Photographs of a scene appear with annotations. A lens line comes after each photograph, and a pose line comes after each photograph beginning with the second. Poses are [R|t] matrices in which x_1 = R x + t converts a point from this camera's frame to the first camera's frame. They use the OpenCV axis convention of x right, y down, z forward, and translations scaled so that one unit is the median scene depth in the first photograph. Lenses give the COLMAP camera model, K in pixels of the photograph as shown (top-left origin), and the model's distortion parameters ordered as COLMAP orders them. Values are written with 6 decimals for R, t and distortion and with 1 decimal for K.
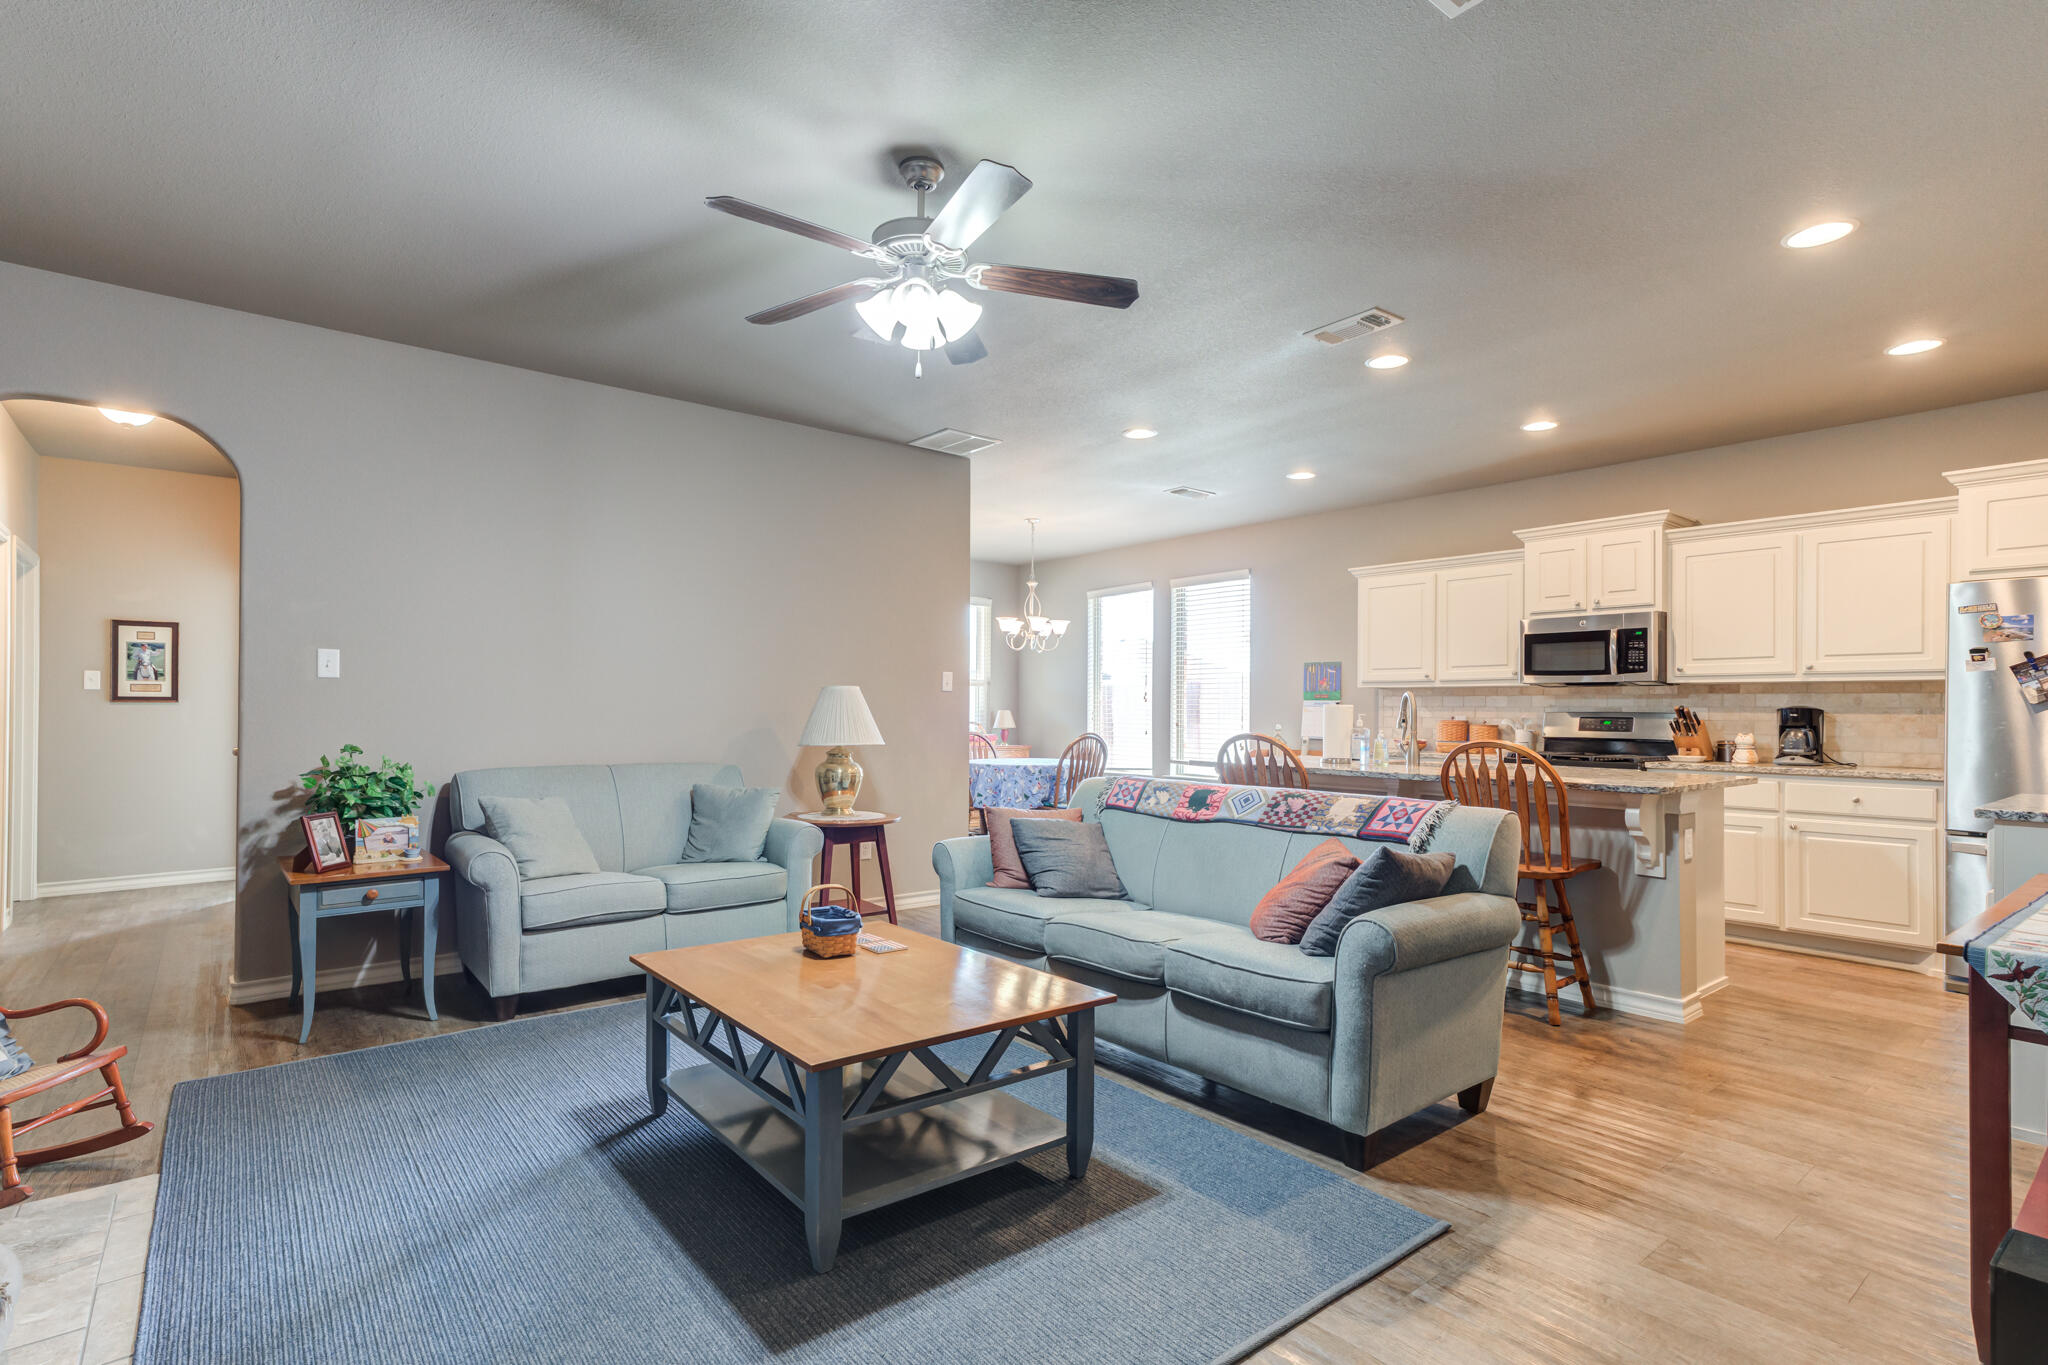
lens RADIAL K [[998.2, 0, 1015.5], [0, 998.2, 707.4], [0, 0, 1]] dist [-0.000390, 0.015450]
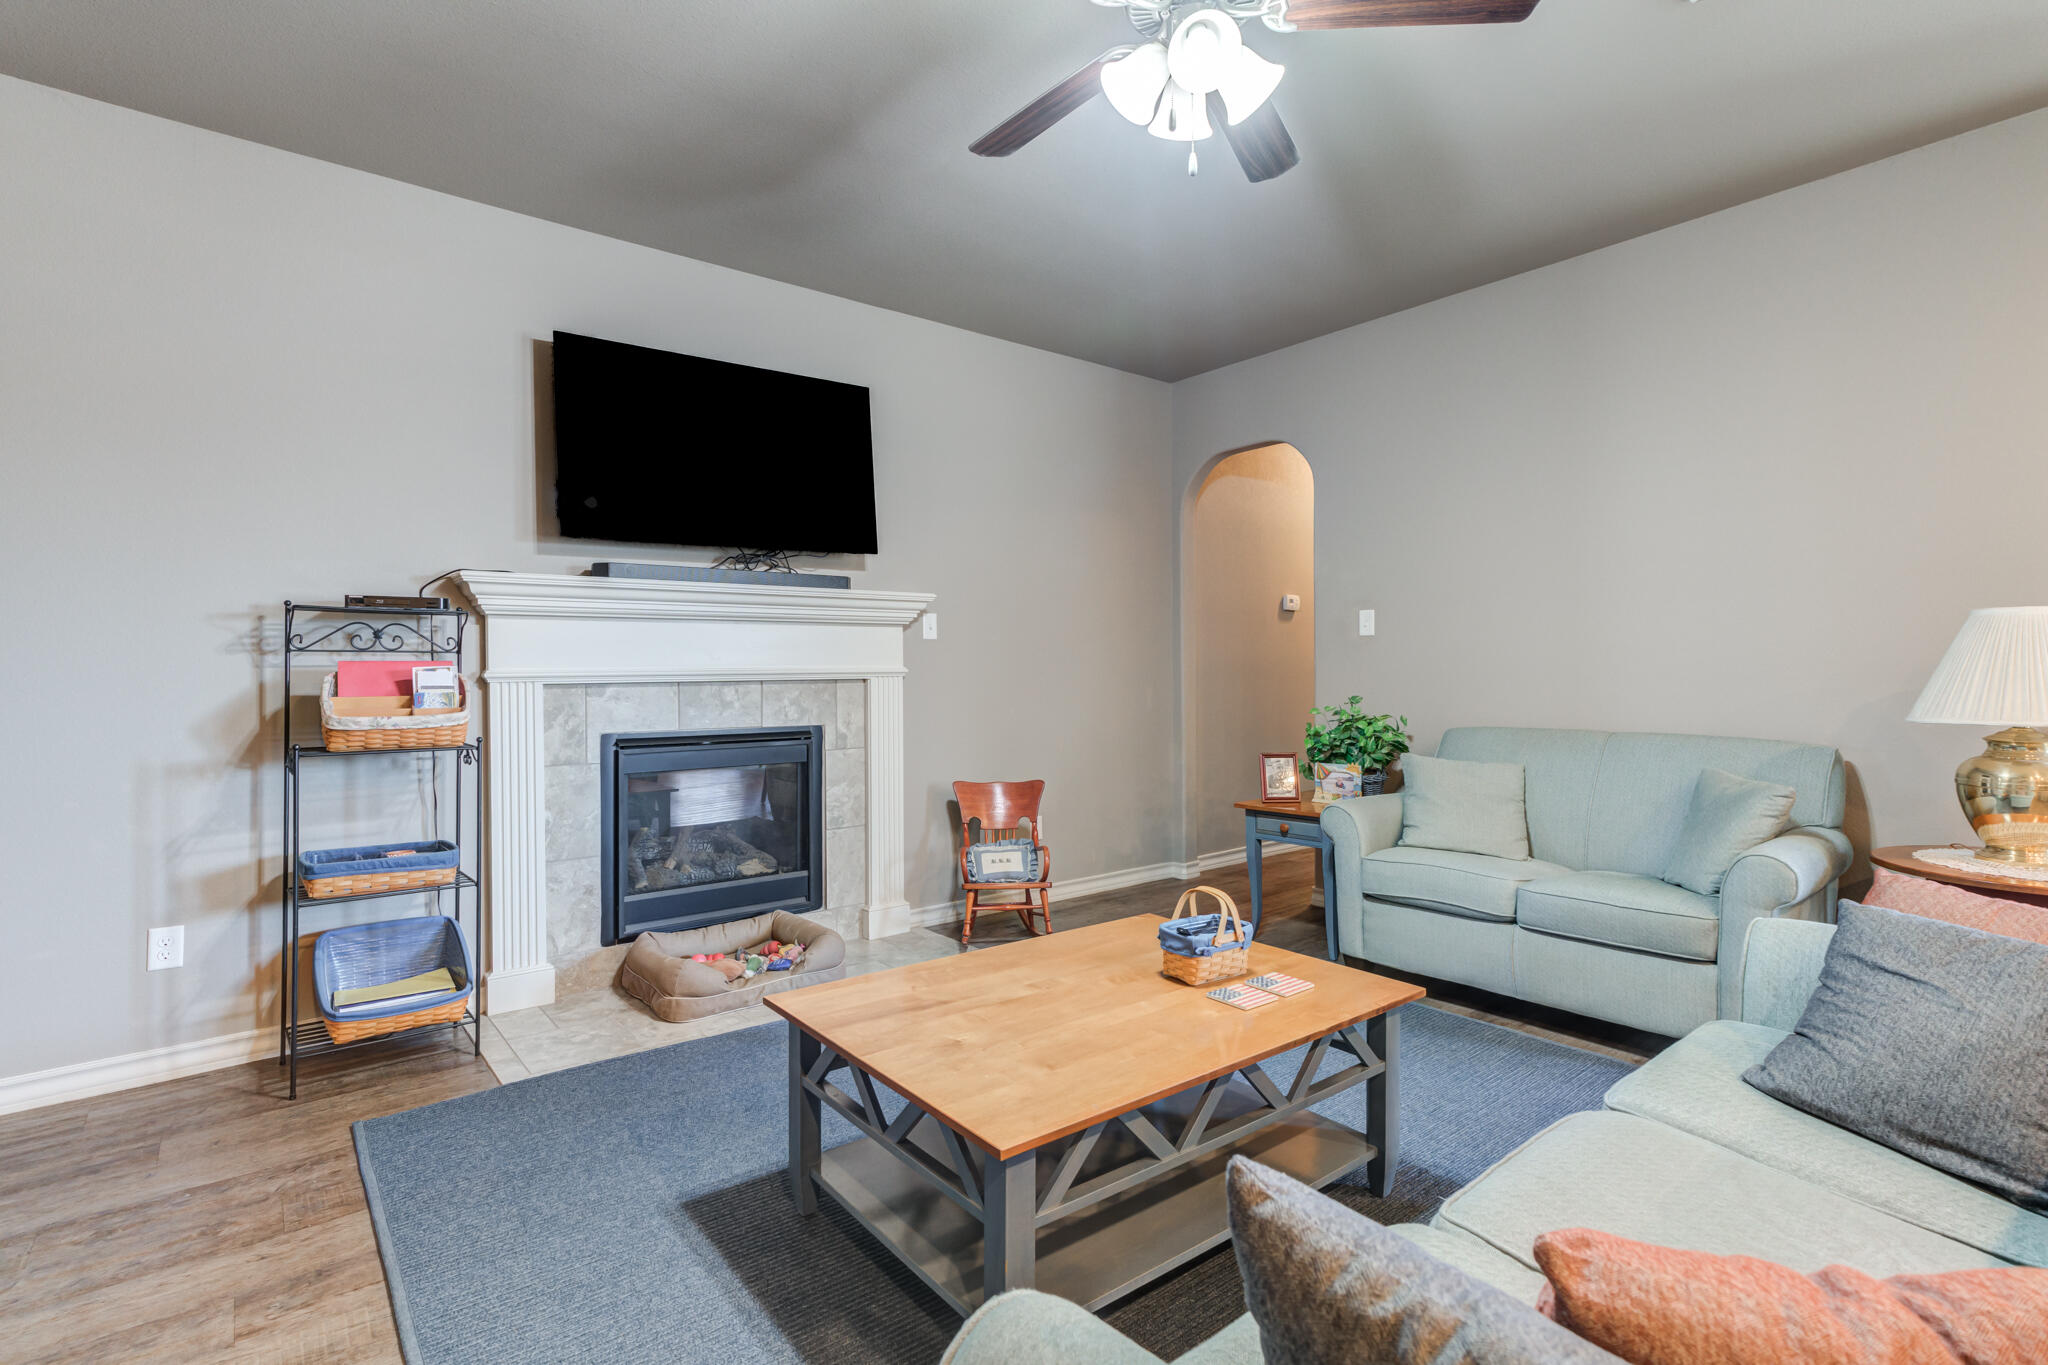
lens RADIAL K [[981.8, 0, 1023.3], [0, 981.8, 674.9], [0, 0, 1]] dist [0.005018, 0.001202]
pose [[0.003059, 0.001212, -0.999995, 0.413650], [0.009640, 0.999953, 0.001241, 0.009034], [0.999949, -0.009644, 0.003047, 0.629593]]
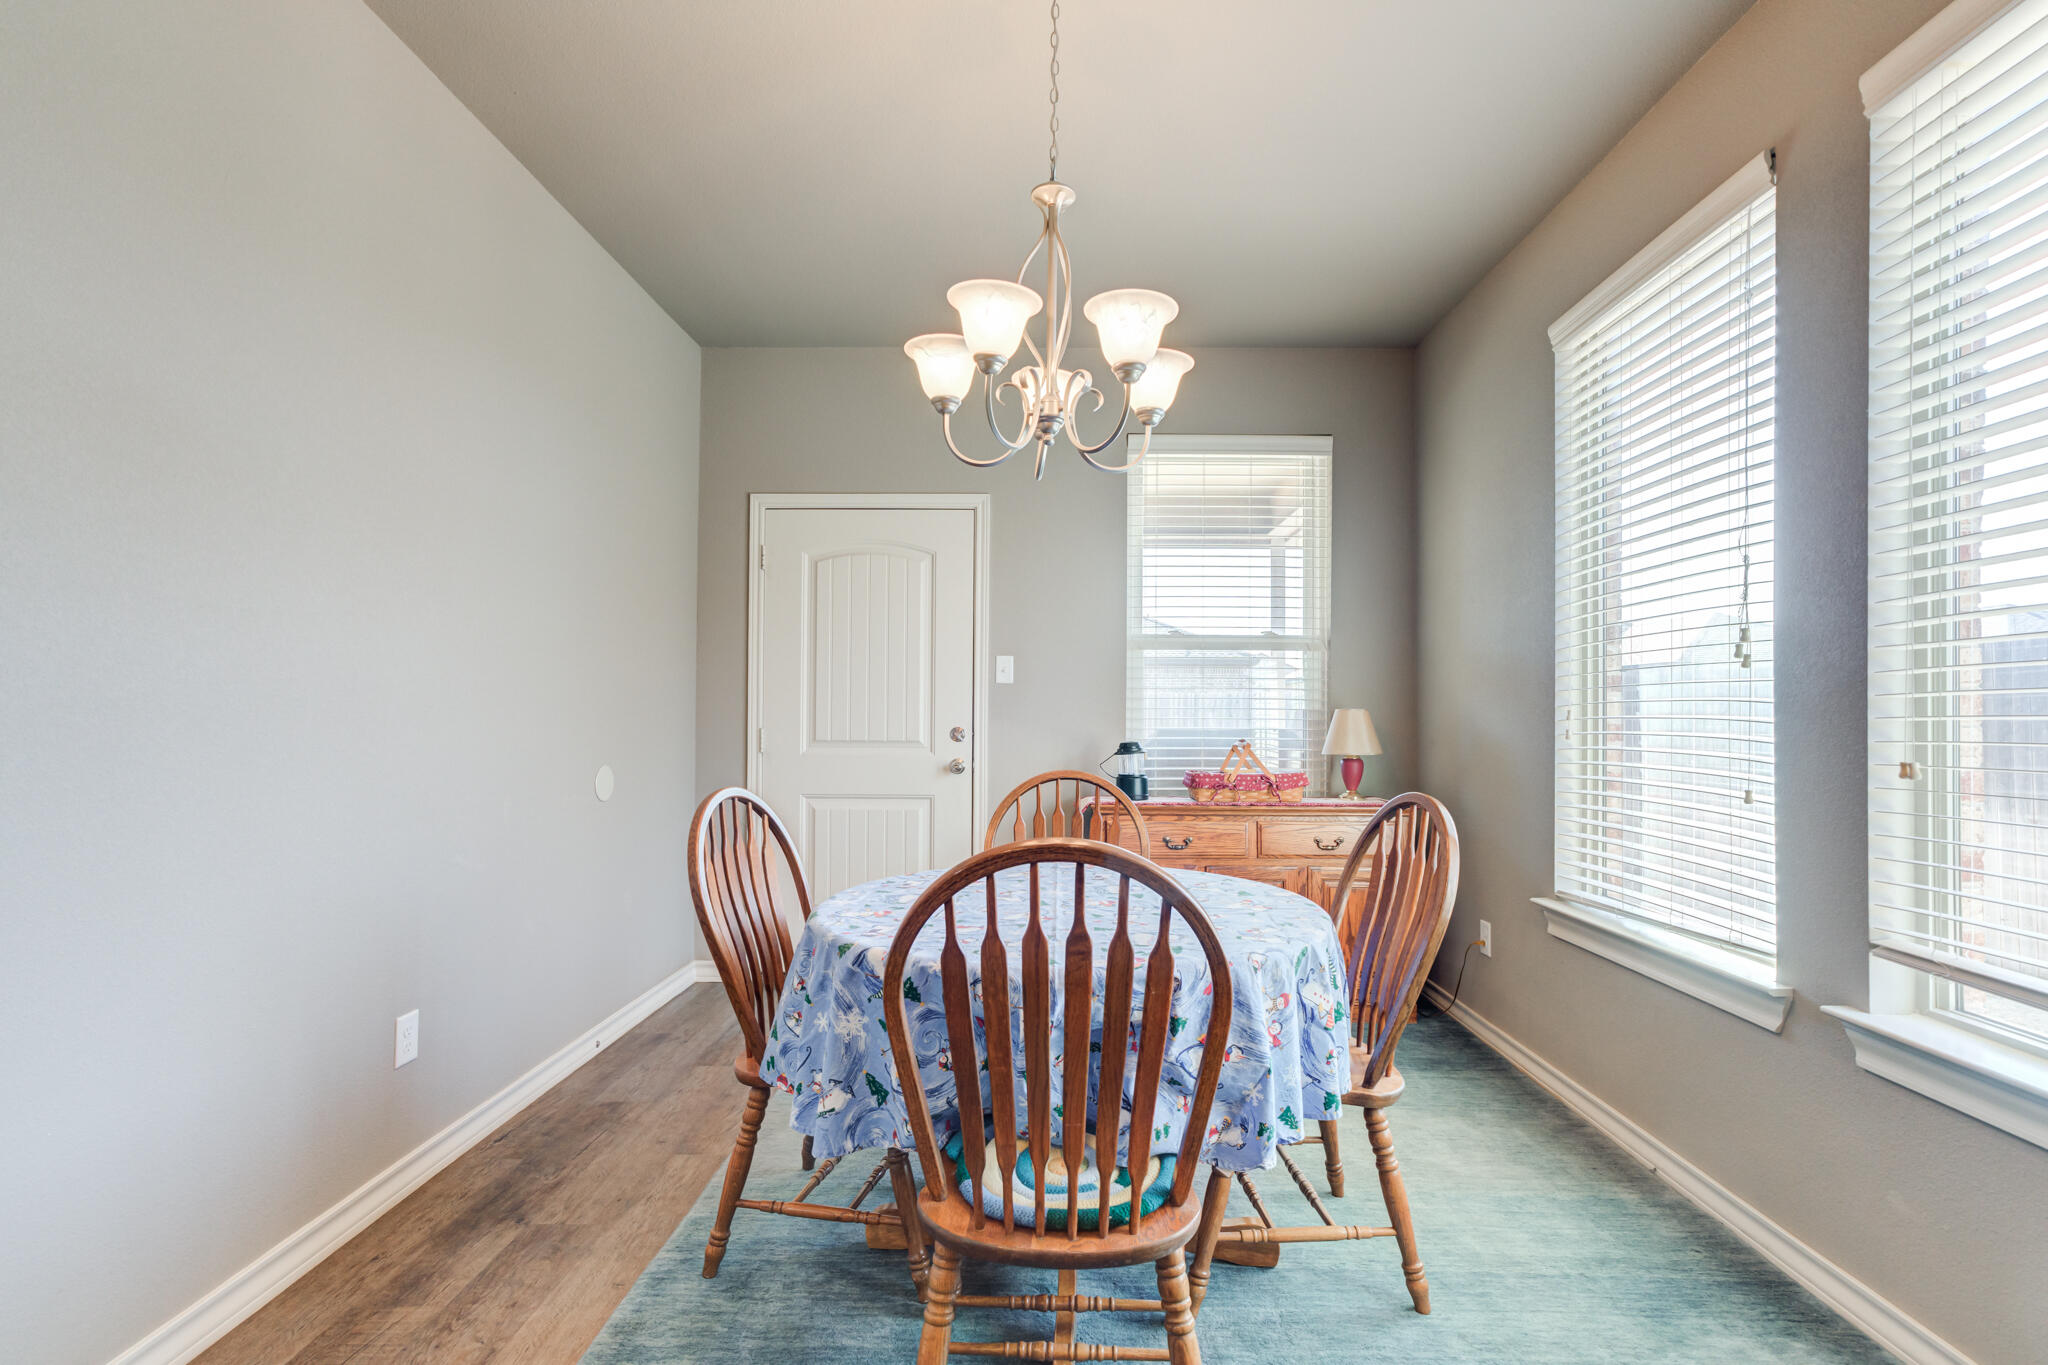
lens RADIAL K [[949.5, 0, 1027.3], [0, 949.5, 698.9], [0, 0, 1]] dist [-0.004393, 0.016111]
pose [[0.771362, -0.011554, -0.636291, 0.327495], [0.001235, 0.999860, -0.016659, 0.012026], [0.636395, 0.012065, 0.771269, 1.633571]]
